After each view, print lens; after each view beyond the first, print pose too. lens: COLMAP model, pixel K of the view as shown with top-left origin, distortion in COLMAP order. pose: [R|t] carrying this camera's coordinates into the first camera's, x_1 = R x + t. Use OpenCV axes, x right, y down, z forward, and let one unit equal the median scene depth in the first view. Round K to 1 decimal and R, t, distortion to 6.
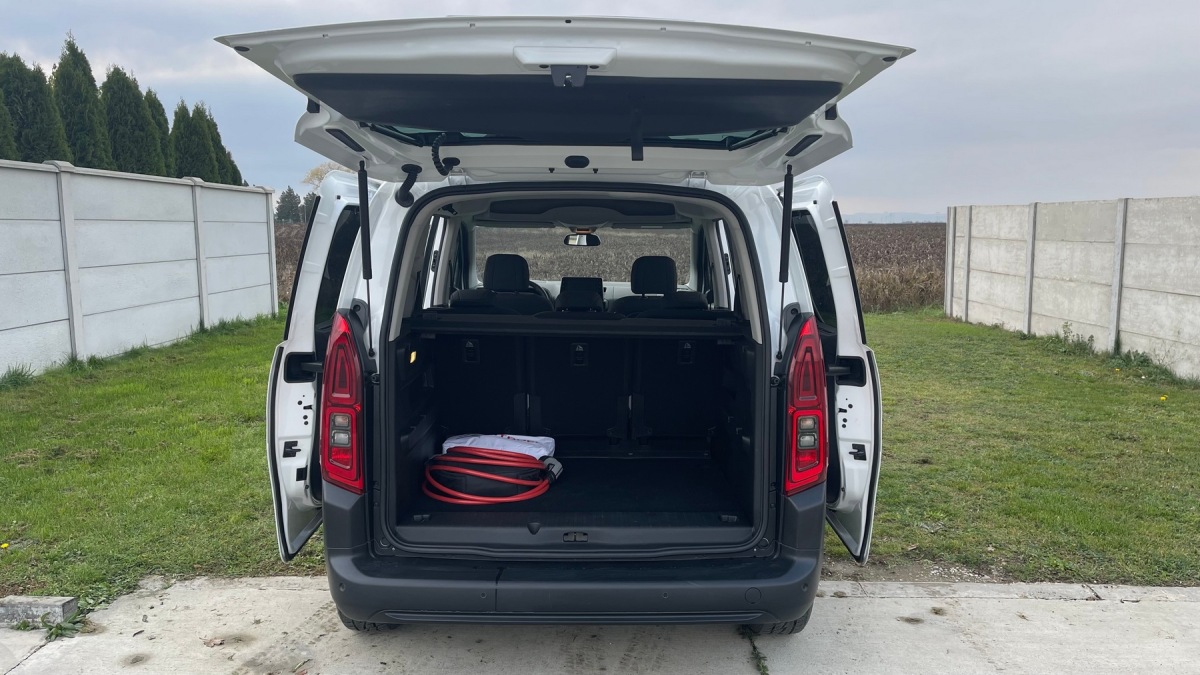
lens RADIAL K [[910.2, 0, 600.0], [0, 910.2, 337.5], [0, 0, 1]] dist [-0.098628, -0.000438]
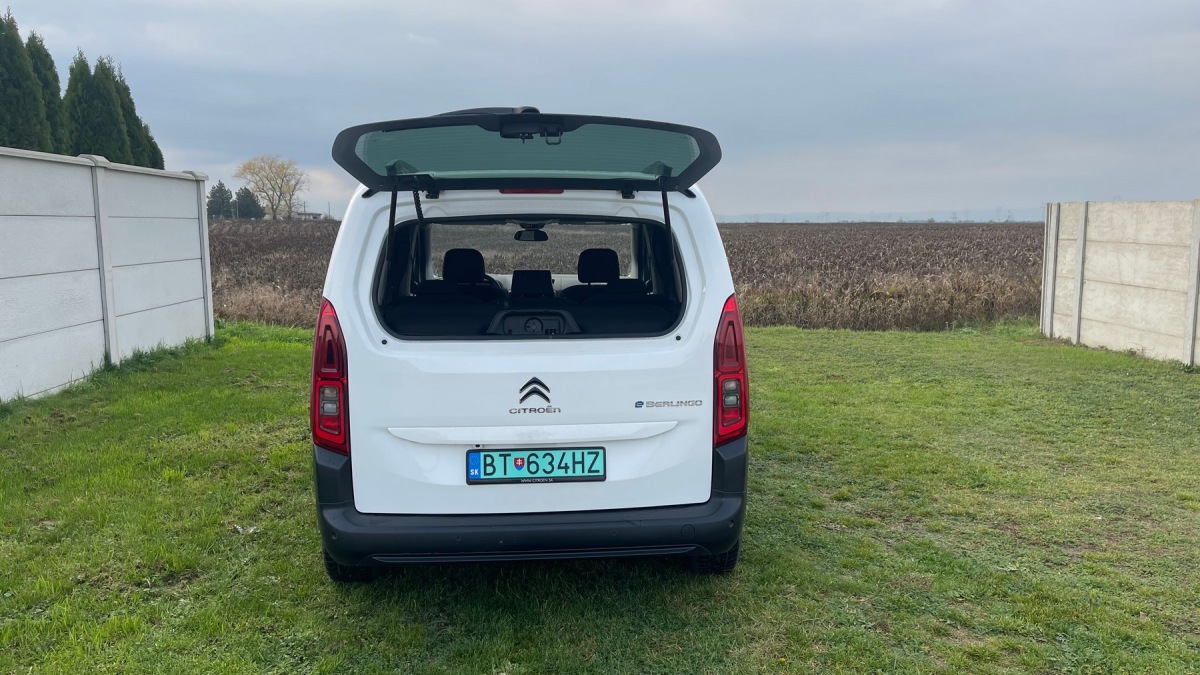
lens RADIAL K [[920.0, 0, 600.0], [0, 920.0, 337.5], [0, 0, 1]] dist [-0.001176, -0.106627]
pose [[0.998251, -0.003619, 0.059005, -0.083441], [0.003585, 0.999993, 0.000695, -0.028780], [-0.059007, -0.000482, 0.998257, 0.219397]]
